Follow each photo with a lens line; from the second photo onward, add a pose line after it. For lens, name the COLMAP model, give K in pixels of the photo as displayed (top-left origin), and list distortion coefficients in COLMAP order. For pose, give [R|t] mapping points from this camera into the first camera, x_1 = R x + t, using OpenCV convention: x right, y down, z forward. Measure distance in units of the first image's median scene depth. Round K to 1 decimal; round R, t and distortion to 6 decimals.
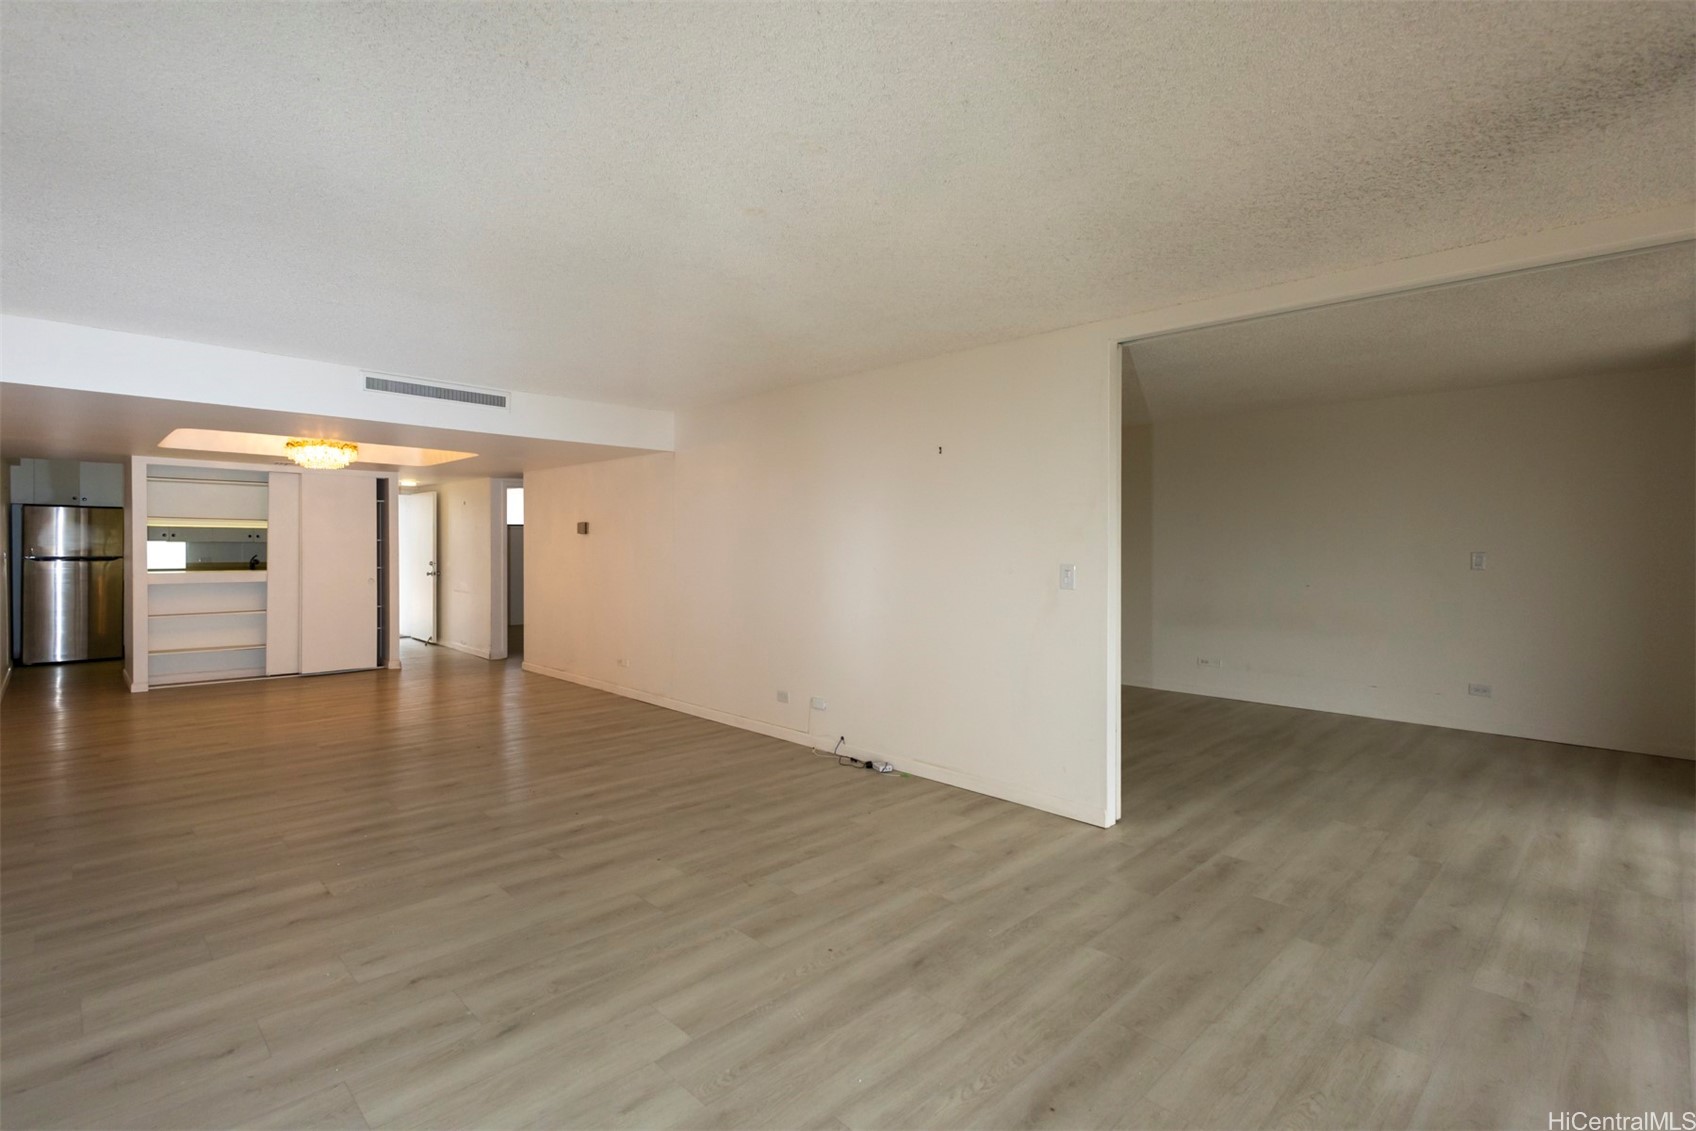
lens RADIAL K [[812.9, 0, 844.0], [0, 812.9, 557.1], [0, 0, 1]] dist [0.001638, -0.000464]
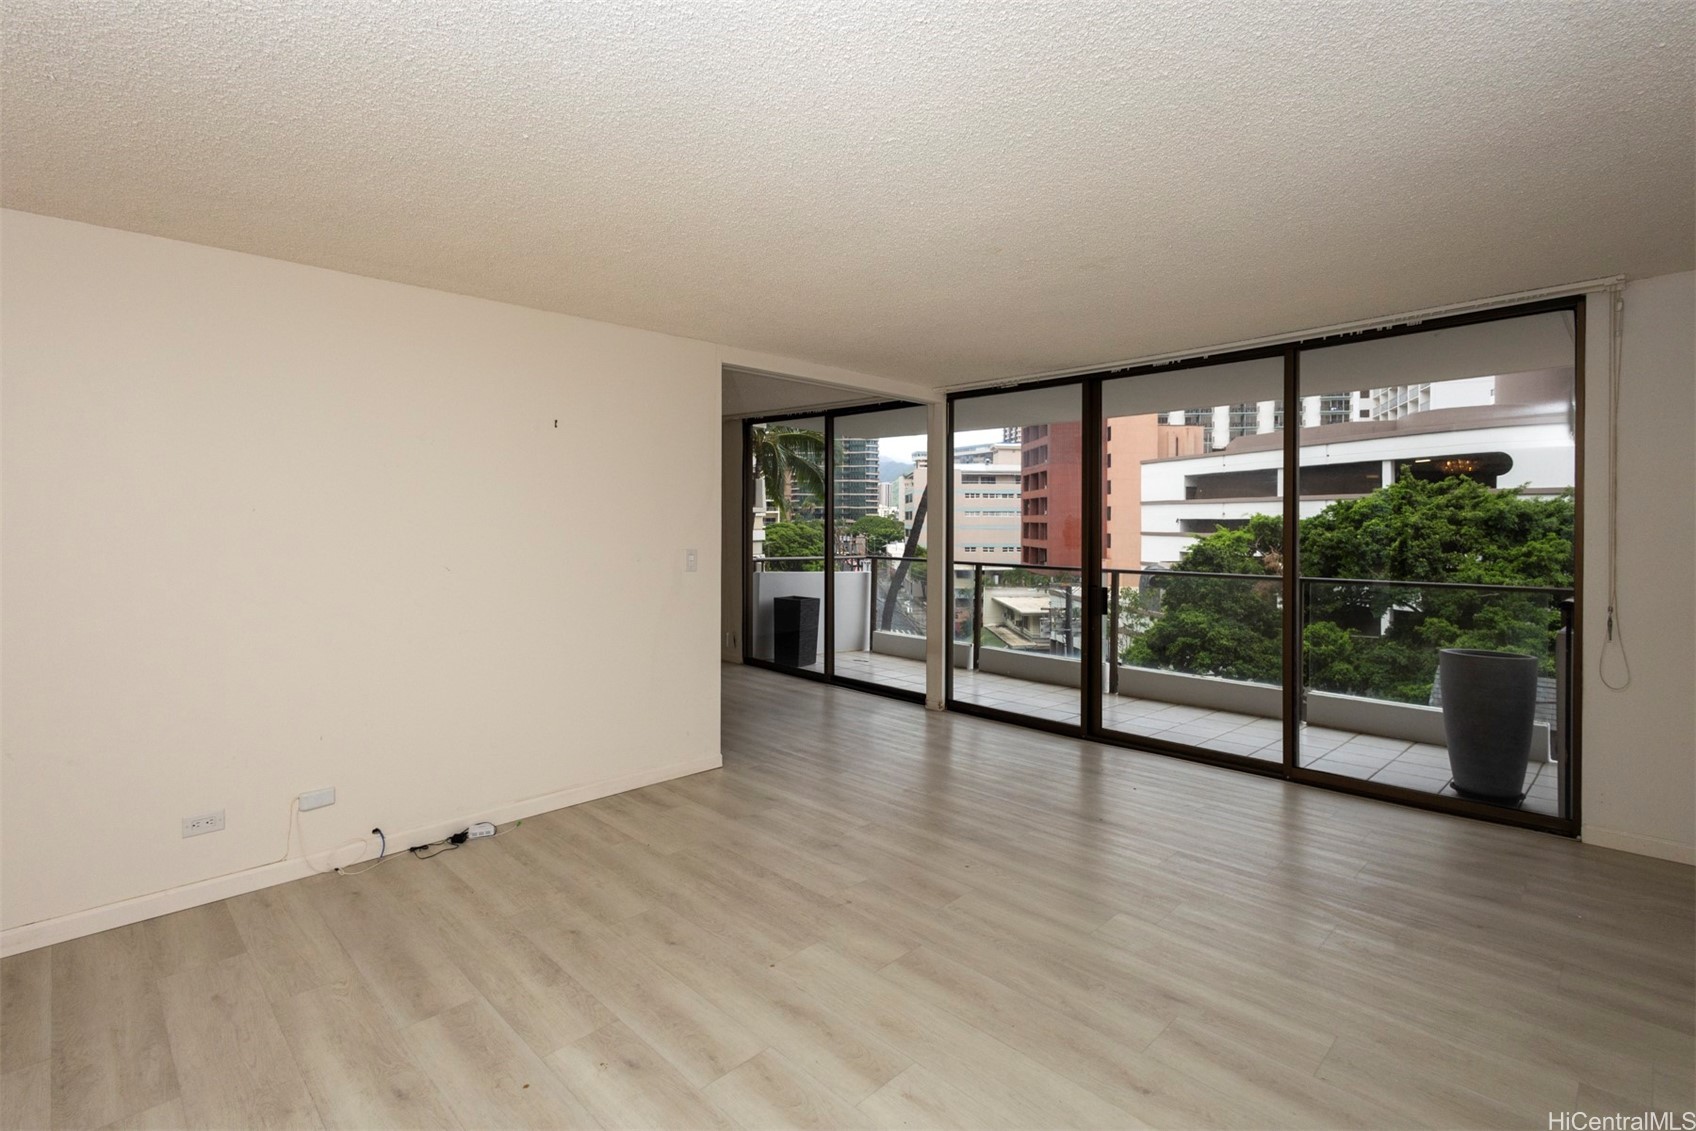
lens RADIAL K [[812.9, 0, 836.1], [0, 812.9, 525.0], [0, 0, 1]] dist [0.001638, -0.000464]
pose [[-0.013407, -0.015636, 0.999788, -0.821335], [0.014537, 0.999769, 0.015830, -0.029913], [-0.999804, 0.014746, -0.013177, 0.816131]]
